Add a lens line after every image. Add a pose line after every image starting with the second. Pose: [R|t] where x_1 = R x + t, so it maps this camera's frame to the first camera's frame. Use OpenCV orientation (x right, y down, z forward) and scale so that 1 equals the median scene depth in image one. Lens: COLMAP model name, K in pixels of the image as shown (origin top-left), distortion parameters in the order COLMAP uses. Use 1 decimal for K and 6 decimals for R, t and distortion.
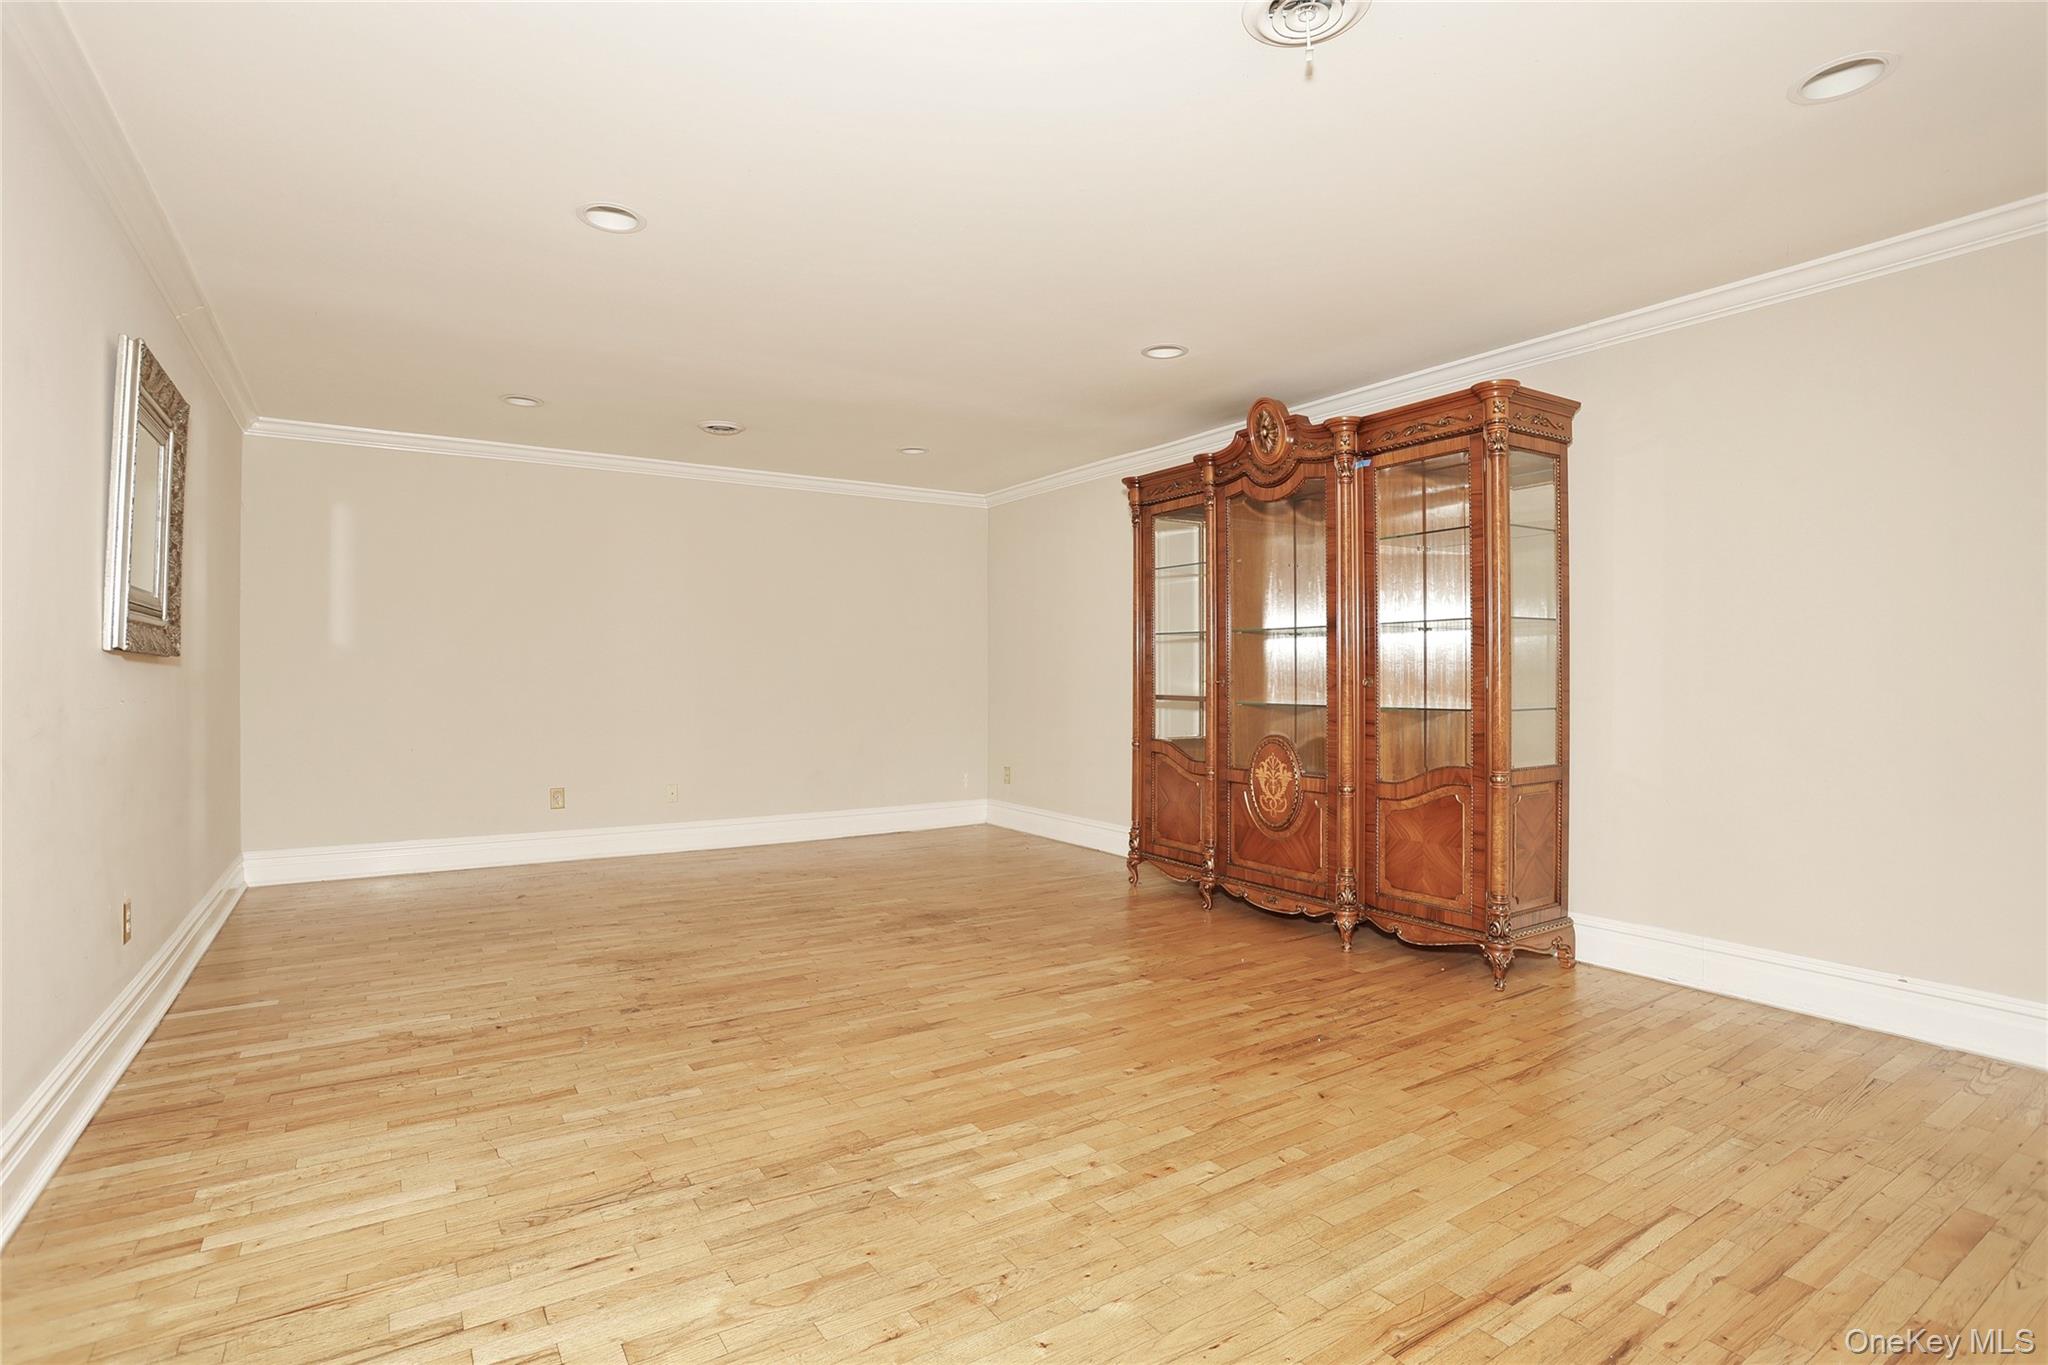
lens RADIAL K [[986.3, 0, 1015.1], [0, 986.3, 677.4], [0, 0, 1]] dist [-0.071167, 0.024889]
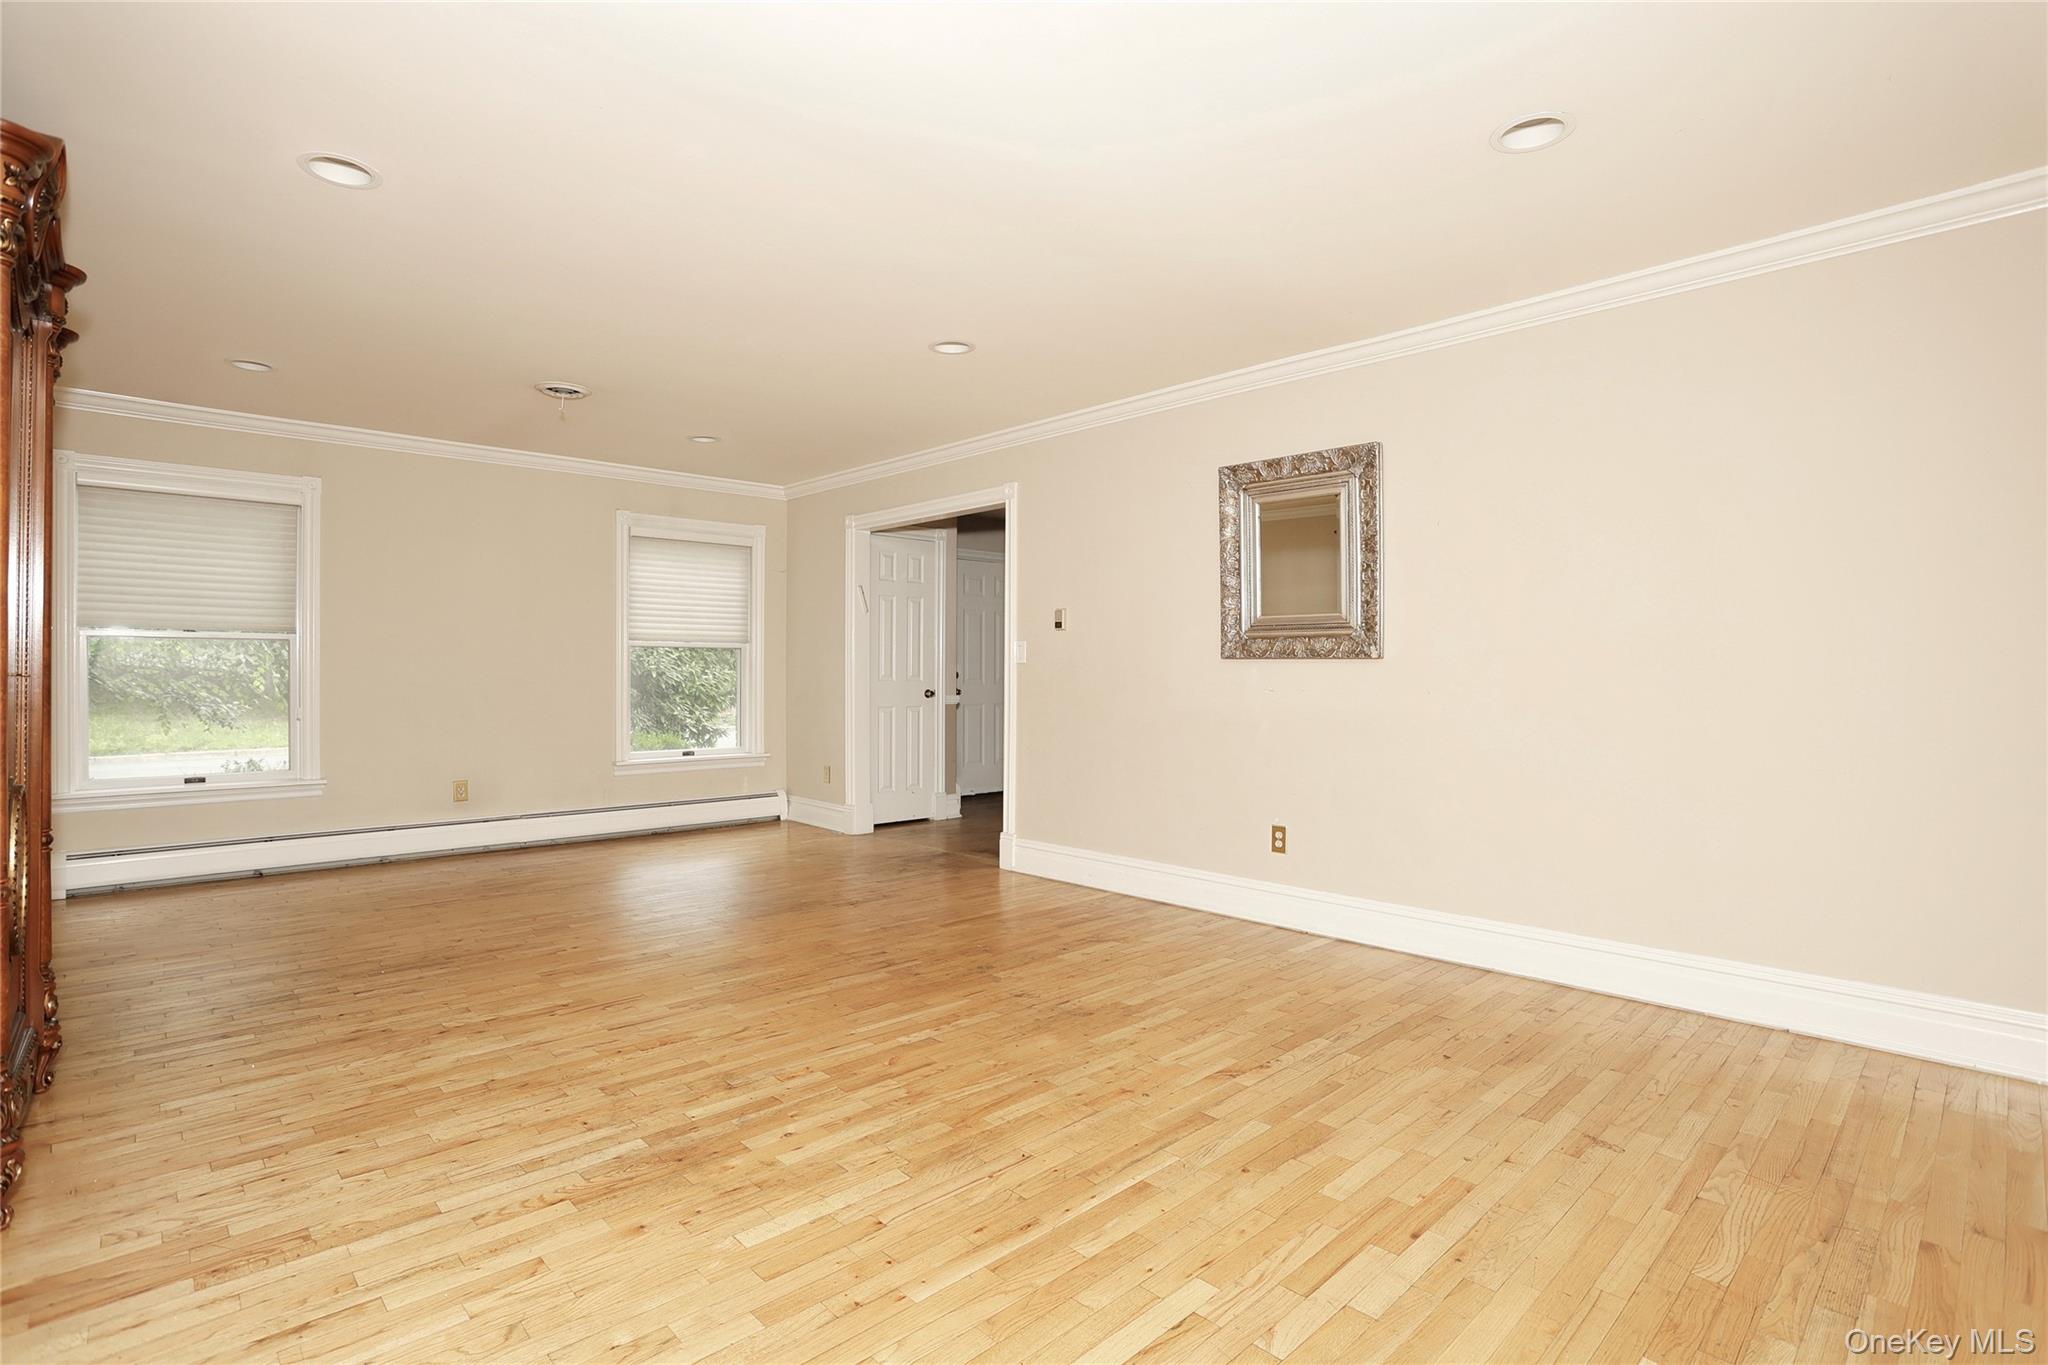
lens RADIAL K [[986.3, 0, 1015.1], [0, 986.3, 677.4], [0, 0, 1]] dist [-0.071167, 0.024889]
pose [[-0.983216, -0.005986, -0.182348, -0.219293], [-0.005759, 0.999982, -0.001774, 0.007434], [0.182355, -0.000694, -0.983232, 2.116924]]
